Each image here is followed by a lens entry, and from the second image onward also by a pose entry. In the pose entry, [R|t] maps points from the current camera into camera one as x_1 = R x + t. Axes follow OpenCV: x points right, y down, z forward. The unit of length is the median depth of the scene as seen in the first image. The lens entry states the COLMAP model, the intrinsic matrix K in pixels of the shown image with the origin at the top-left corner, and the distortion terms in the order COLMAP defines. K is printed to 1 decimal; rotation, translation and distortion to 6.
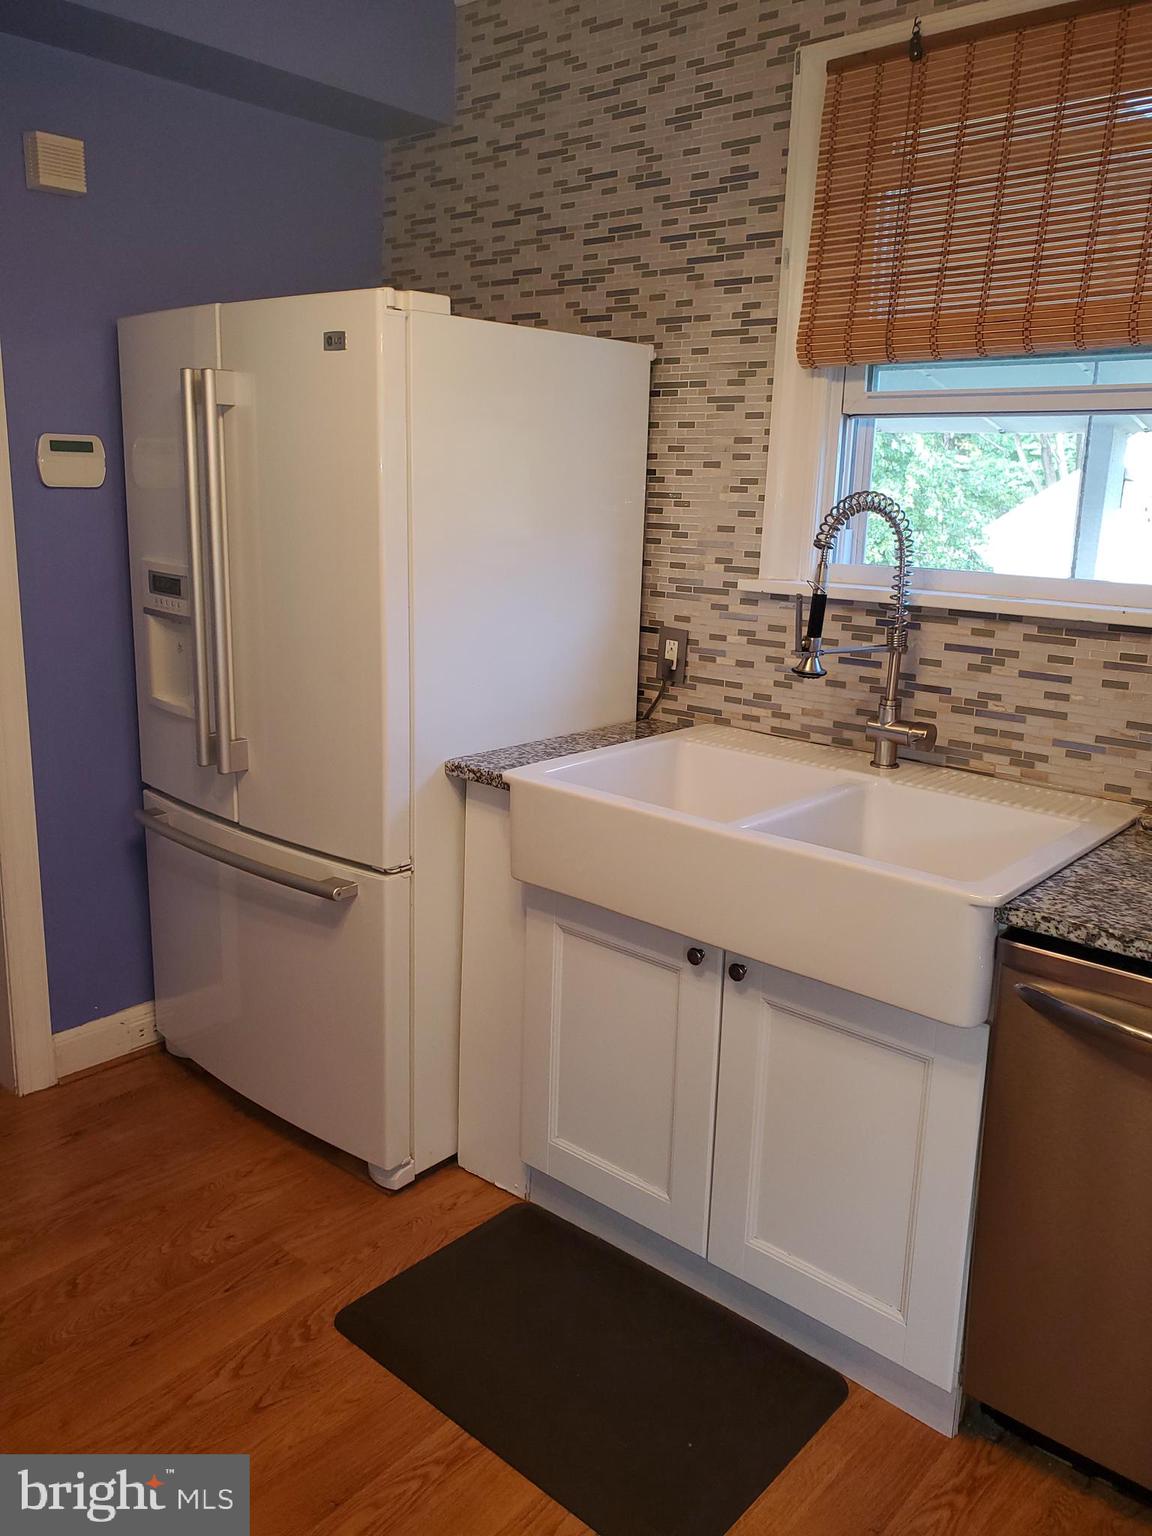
lens RADIAL K [[1207.7, 0, 570.4], [0, 1207.7, 749.9], [0, 0, 1]] dist [0.001154, 0.037557]
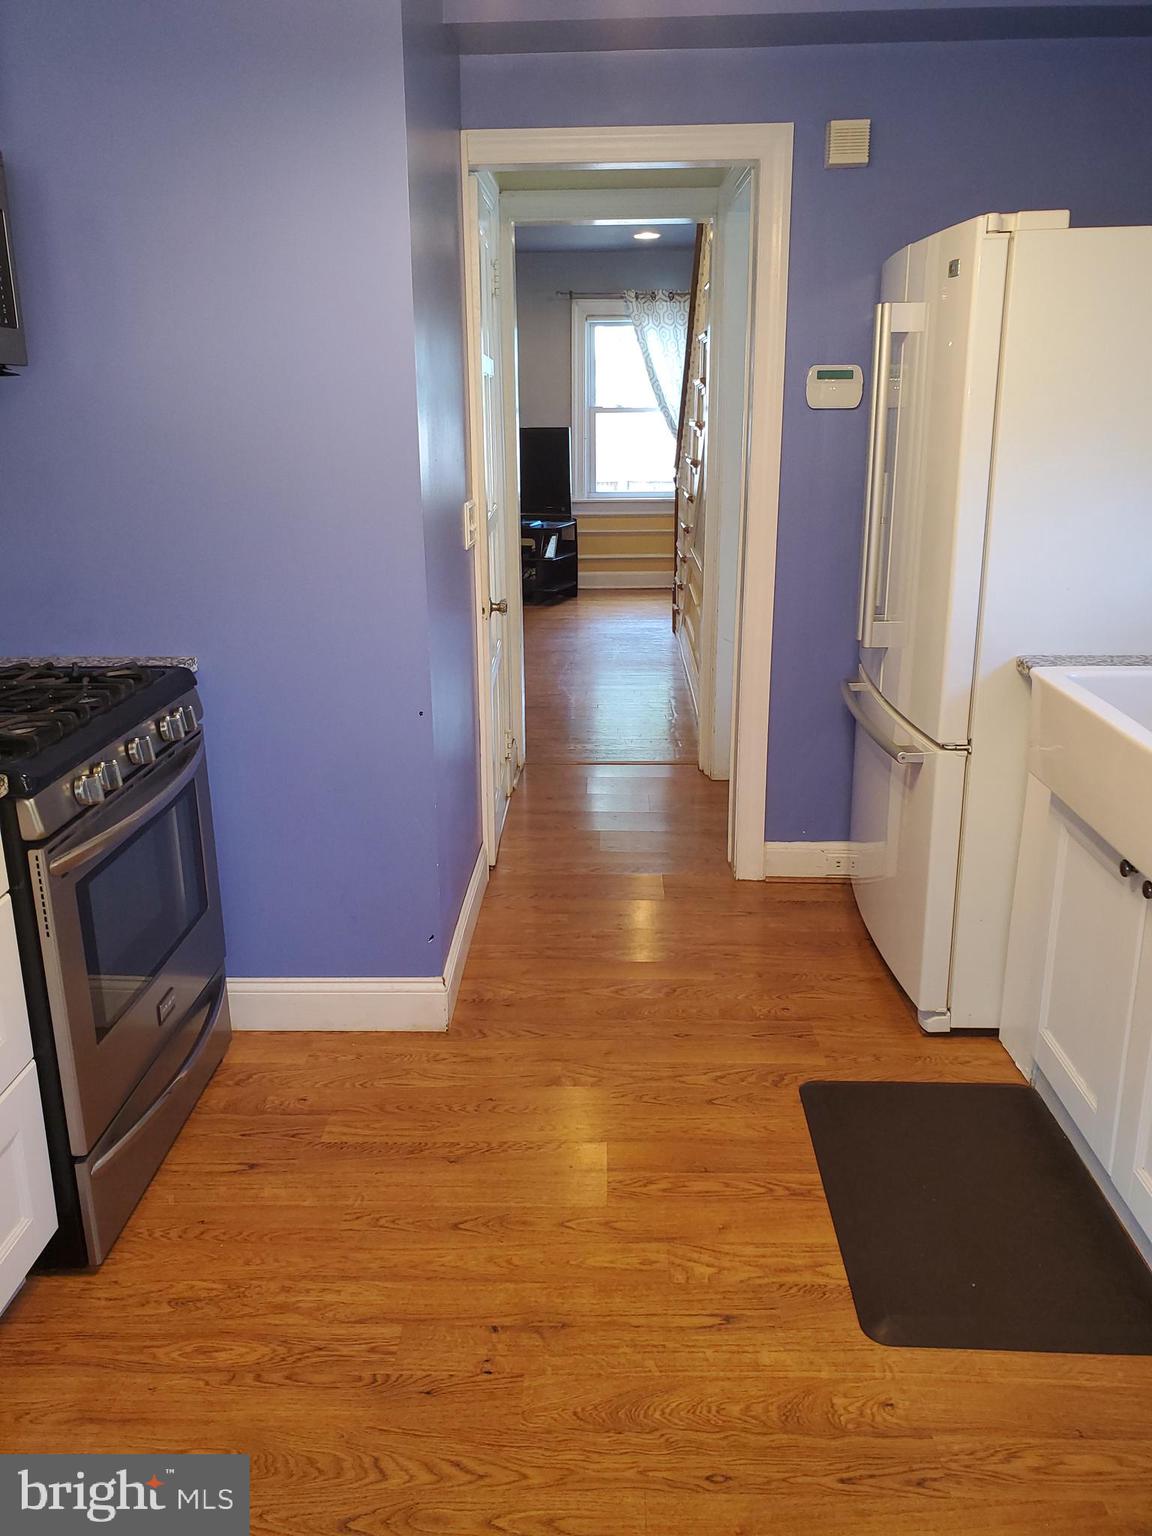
lens RADIAL K [[1207.7, 0, 570.4], [0, 1207.7, 749.9], [0, 0, 1]] dist [0.001154, 0.037557]
pose [[0.637504, 0.185380, -0.747812, 0.447258], [-0.145321, 0.982131, 0.119581, 0.018983], [0.756618, 0.032439, 0.653053, 0.000880]]
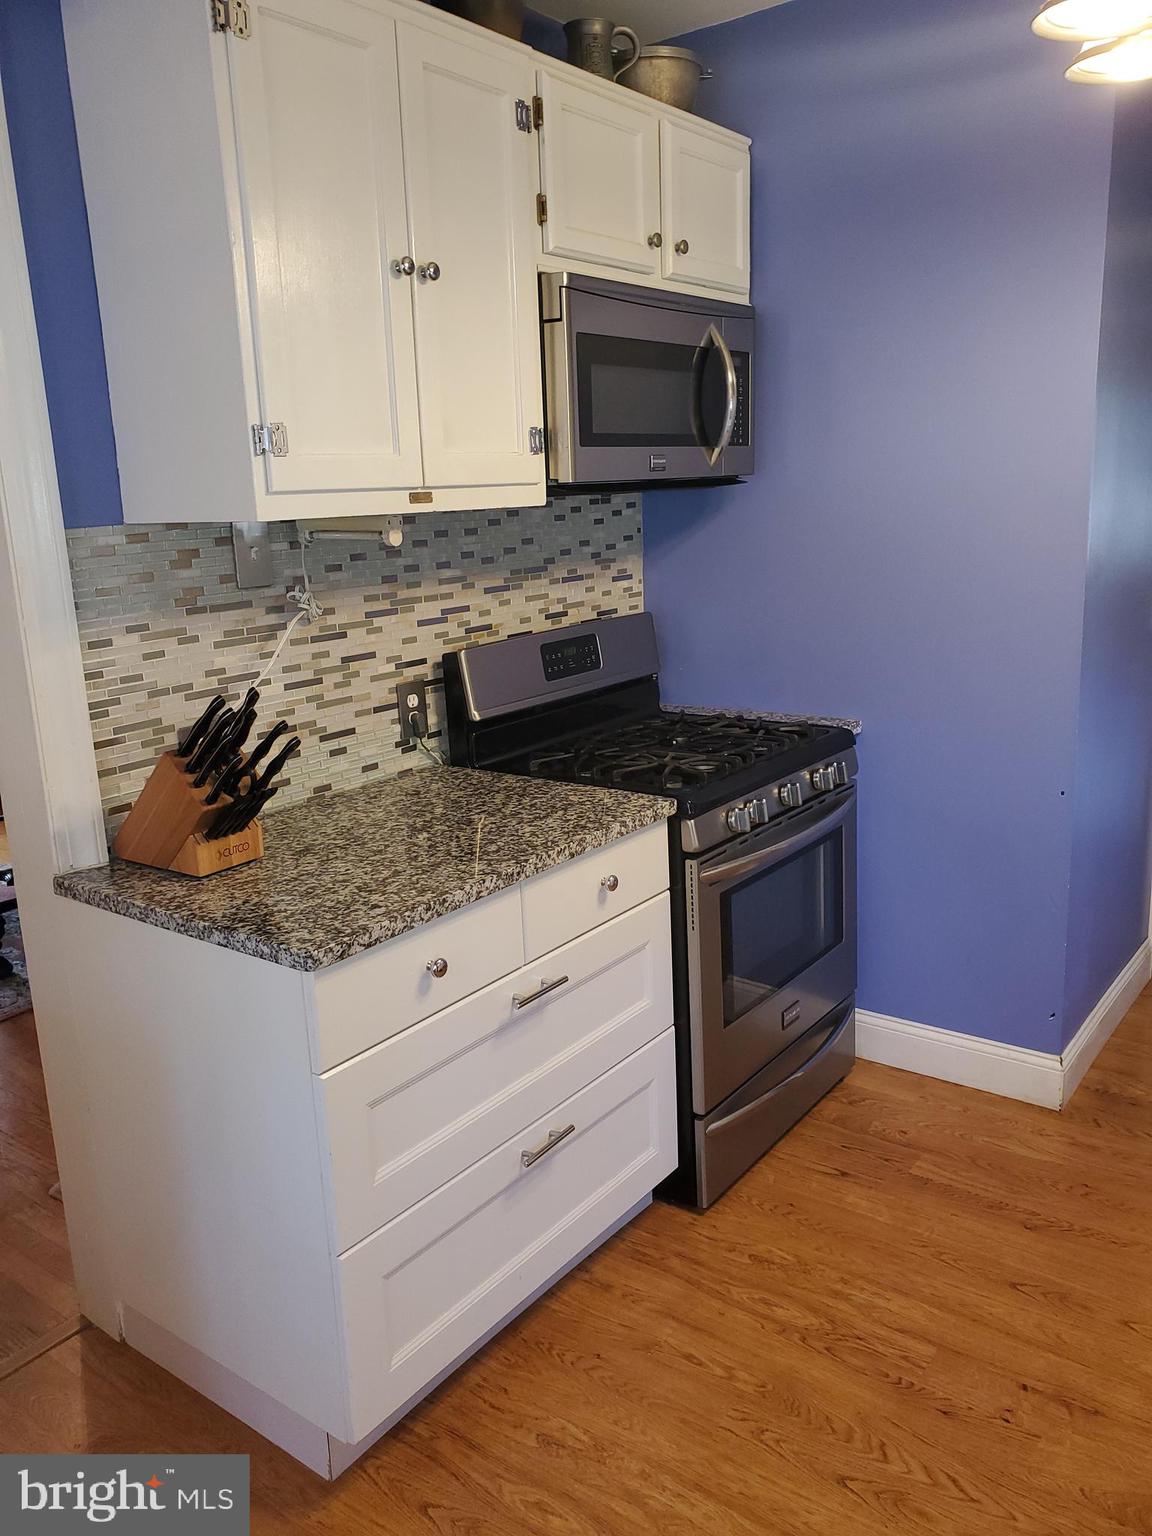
lens RADIAL K [[1199.5, 0, 573.1], [0, 1199.5, 769.5], [0, 0, 1]] dist [0.024657, -0.001495]
pose [[0.080345, 0.204042, -0.975660, 0.590061], [-0.181263, 0.965494, 0.186989, -0.011983], [0.980147, 0.161827, 0.114558, 0.029218]]
